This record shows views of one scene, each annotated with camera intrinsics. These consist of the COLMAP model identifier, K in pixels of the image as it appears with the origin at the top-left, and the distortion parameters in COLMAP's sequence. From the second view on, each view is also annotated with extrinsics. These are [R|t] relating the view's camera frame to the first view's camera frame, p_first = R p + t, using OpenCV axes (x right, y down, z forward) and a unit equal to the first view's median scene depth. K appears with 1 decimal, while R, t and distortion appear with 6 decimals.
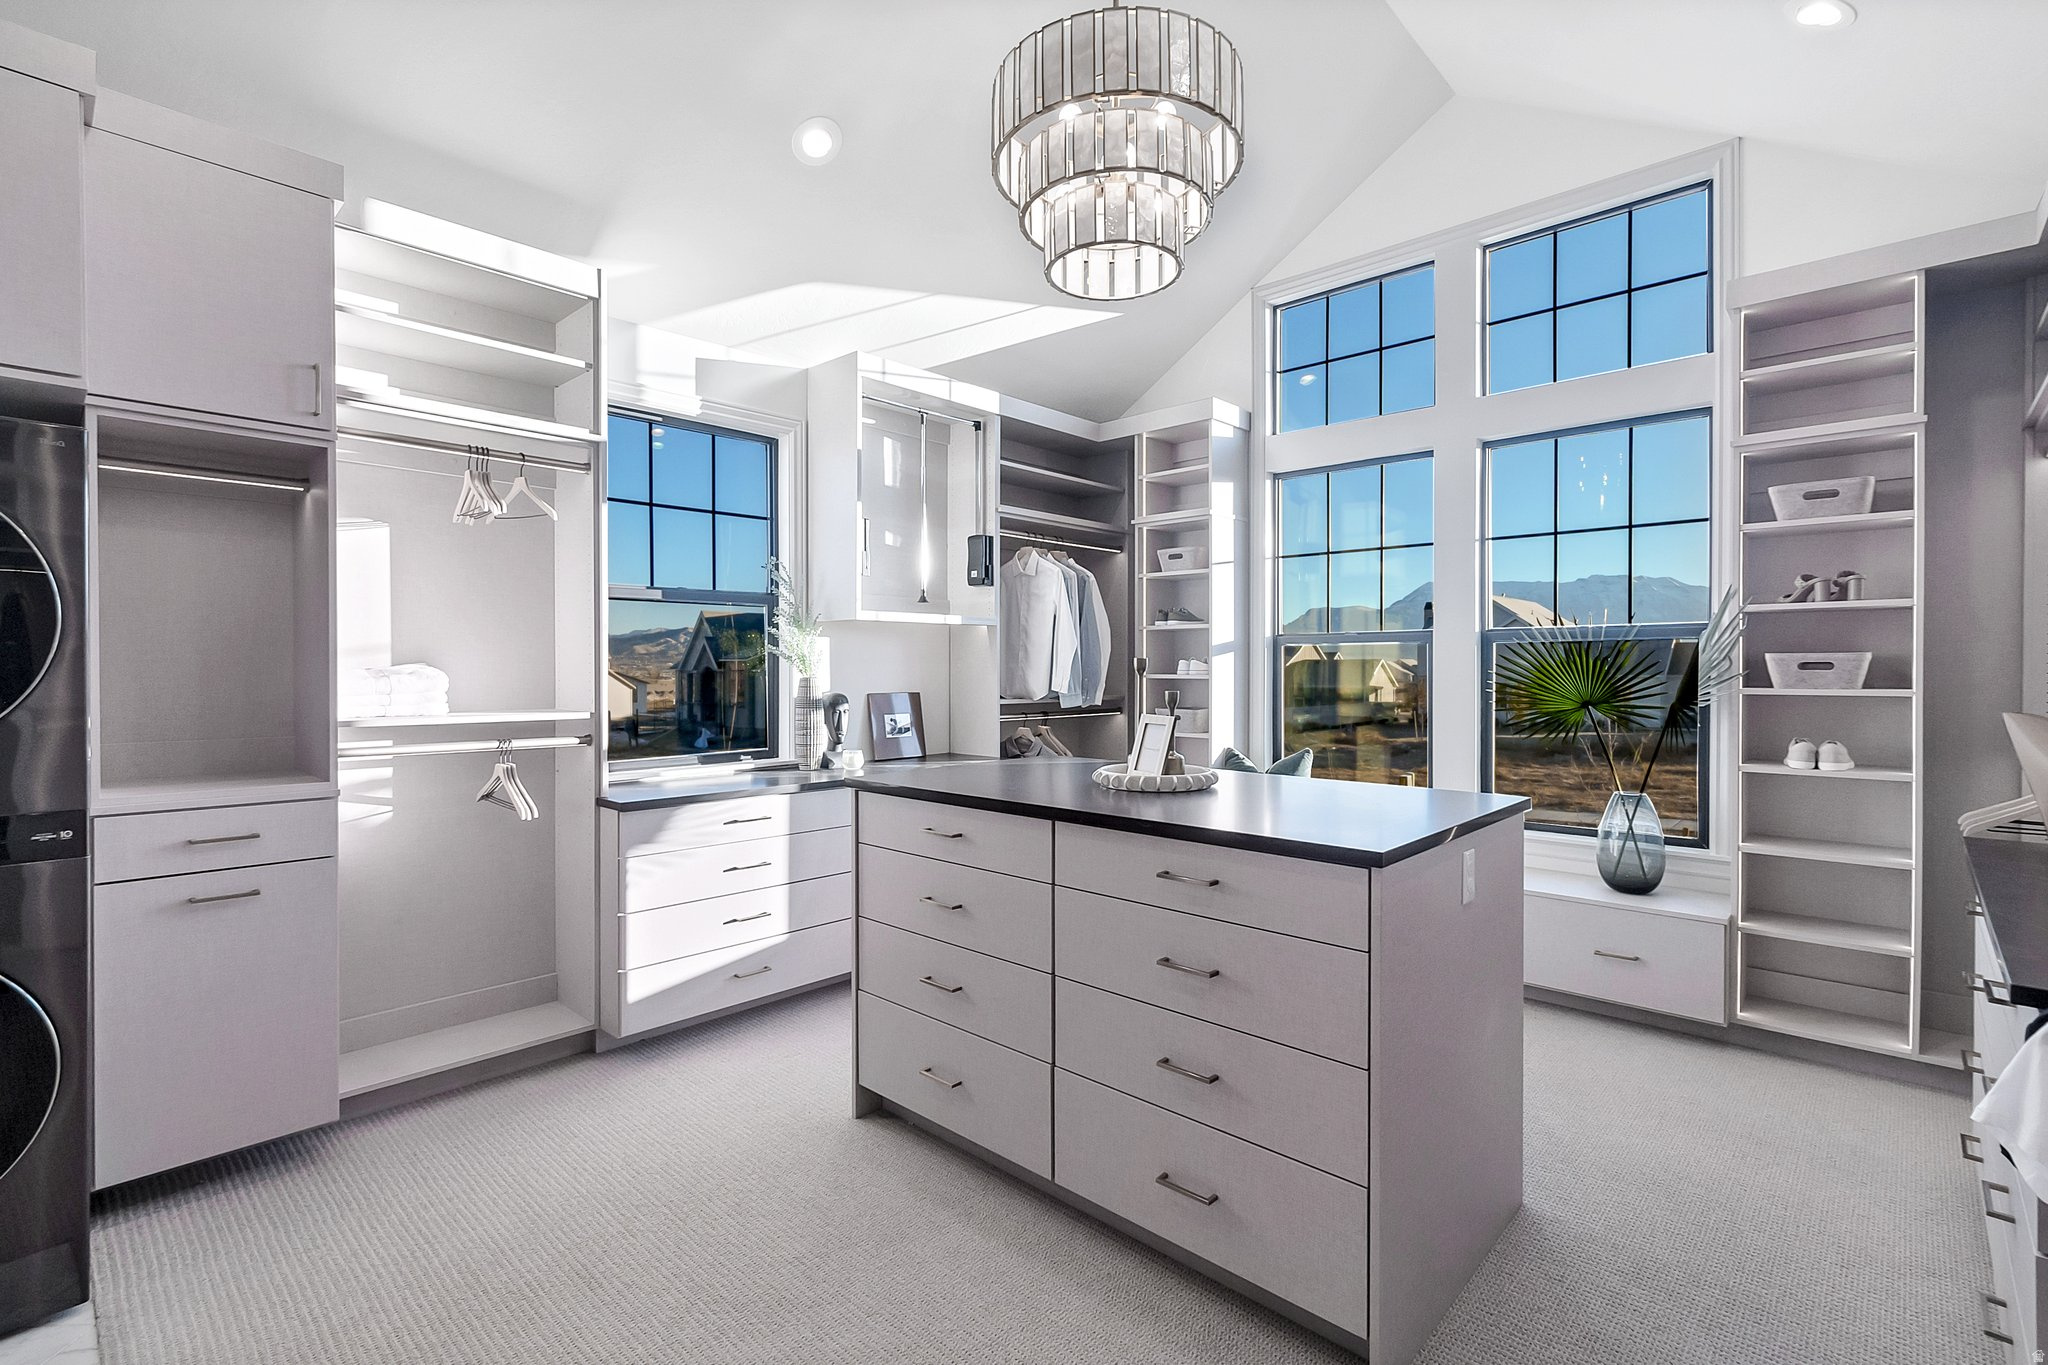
lens RADIAL K [[940.9, 0, 993.7], [0, 940.9, 672.3], [0, 0, 1]] dist [0.004211, -0.000832]
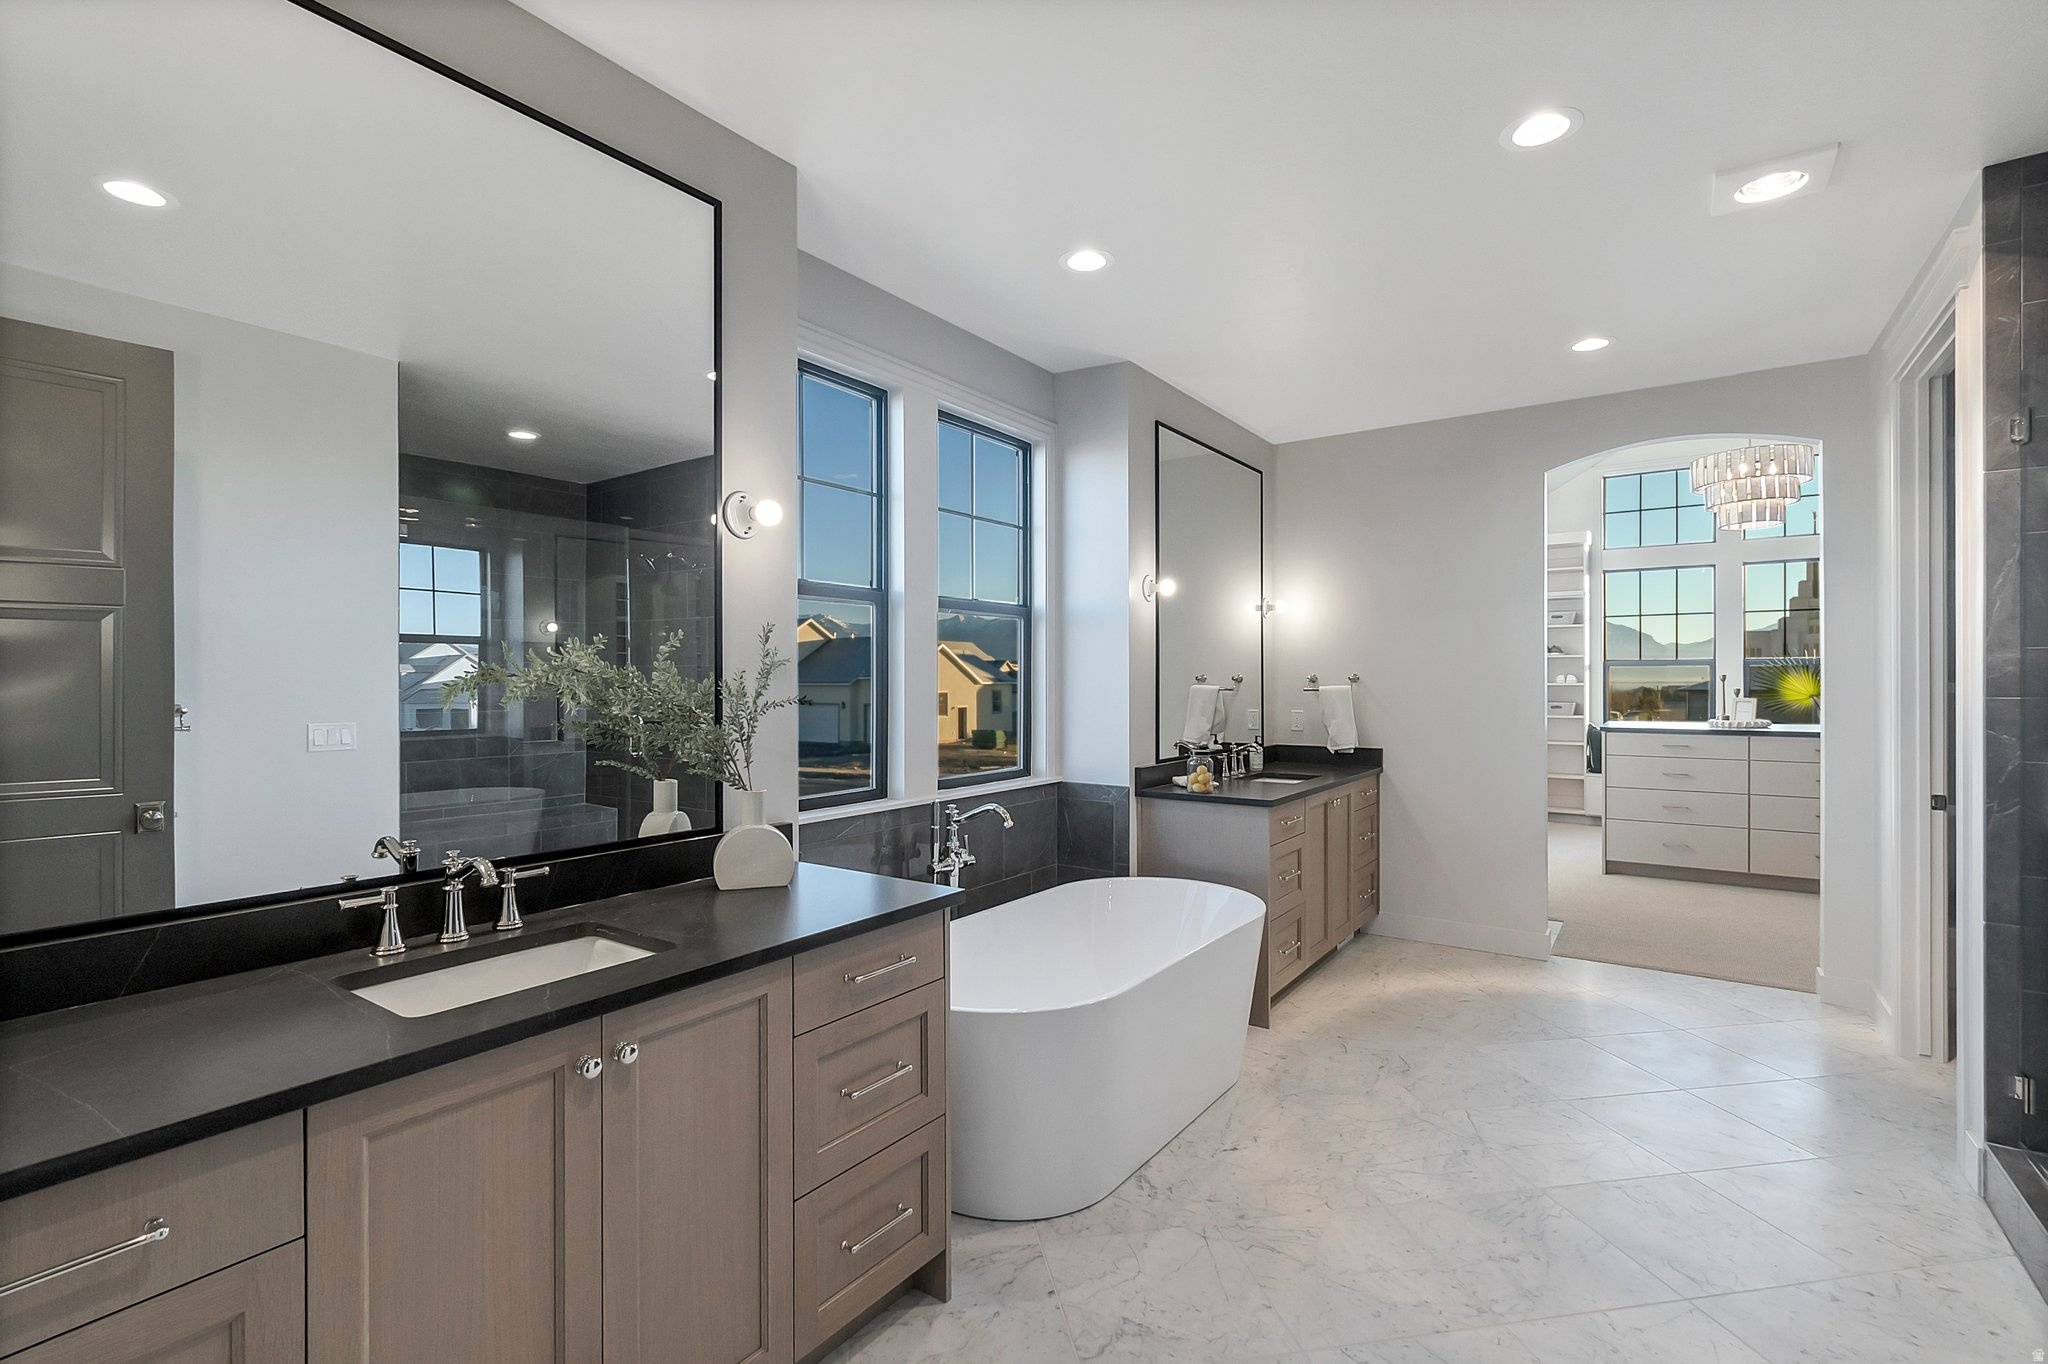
lens RADIAL K [[940.9, 0, 1020.8], [0, 940.9, 683.3], [0, 0, 1]] dist [0.004211, -0.000832]
pose [[0.987410, -0.003513, 0.158141, -1.267361], [0.003884, 0.999990, -0.002043, 0.003178], [-0.158132, 0.002632, 0.987414, -0.692079]]
